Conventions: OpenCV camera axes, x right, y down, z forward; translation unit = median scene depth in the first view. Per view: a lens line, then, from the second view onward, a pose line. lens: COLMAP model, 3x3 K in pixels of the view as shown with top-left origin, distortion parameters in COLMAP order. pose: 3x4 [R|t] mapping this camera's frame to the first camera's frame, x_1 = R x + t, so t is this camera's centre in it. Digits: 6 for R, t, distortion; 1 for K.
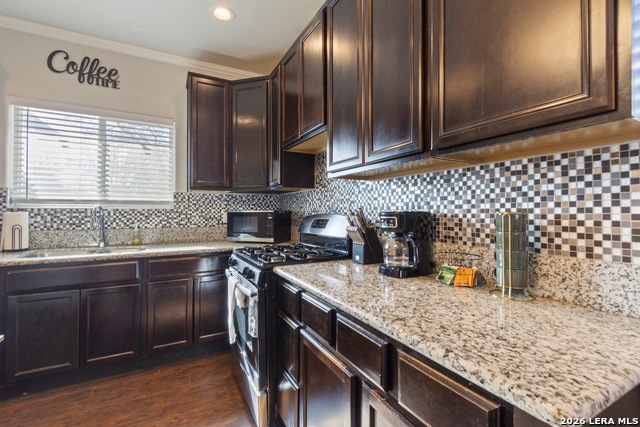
lens RADIAL K [[290.9, 0, 324.6], [0, 290.9, 207.8], [0, 0, 1]] dist [0.002120, -0.001892]
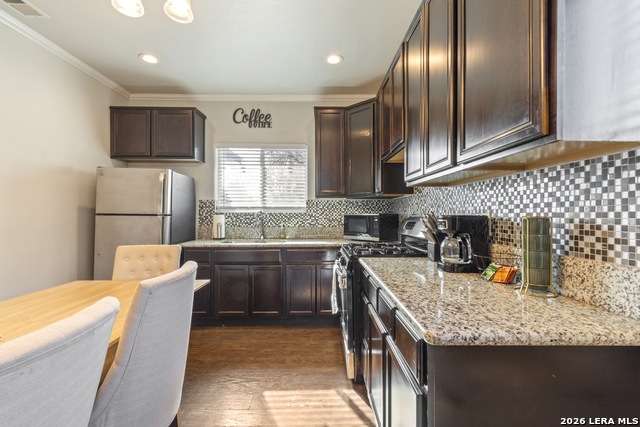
lens RADIAL K [[290.9, 0, 325.1], [0, 290.9, 212.6], [0, 0, 1]] dist [0.002120, -0.001892]
pose [[0.886298, -0.002696, -0.463108, 0.255065], [0.006619, 0.999955, 0.006846, -0.006716], [0.463068, -0.009133, 0.886276, -0.191620]]
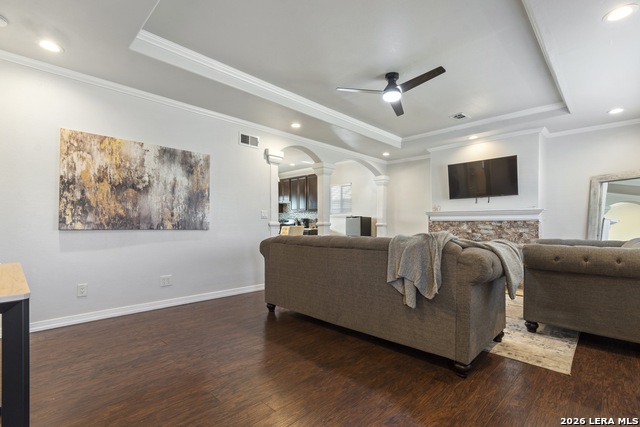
lens RADIAL K [[290.9, 0, 329.0], [0, 290.9, 225.0], [0, 0, 1]] dist [0.002120, -0.001892]
pose [[0.947962, 0.004848, 0.318347, -0.942533], [-0.009298, 0.999879, 0.012460, 0.057247], [-0.318248, -0.014772, 0.947892, -4.050049]]
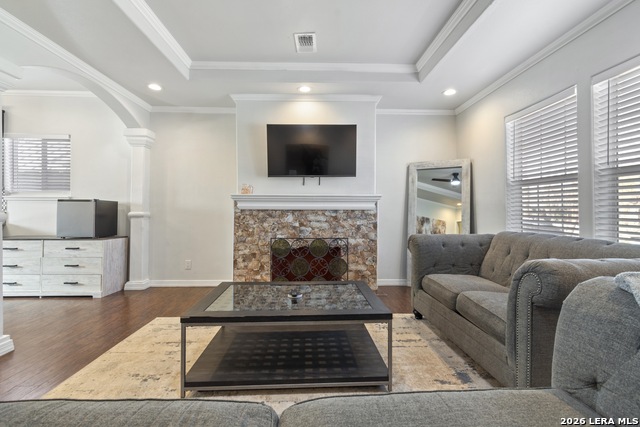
lens RADIAL K [[290.9, 0, 318.4], [0, 290.9, 211.8], [0, 0, 1]] dist [0.002120, -0.001892]
pose [[0.442097, -0.001373, 0.896966, -0.437427], [-0.013736, 0.999871, 0.008301, 0.036313], [-0.896862, -0.015990, 0.442021, -2.788926]]
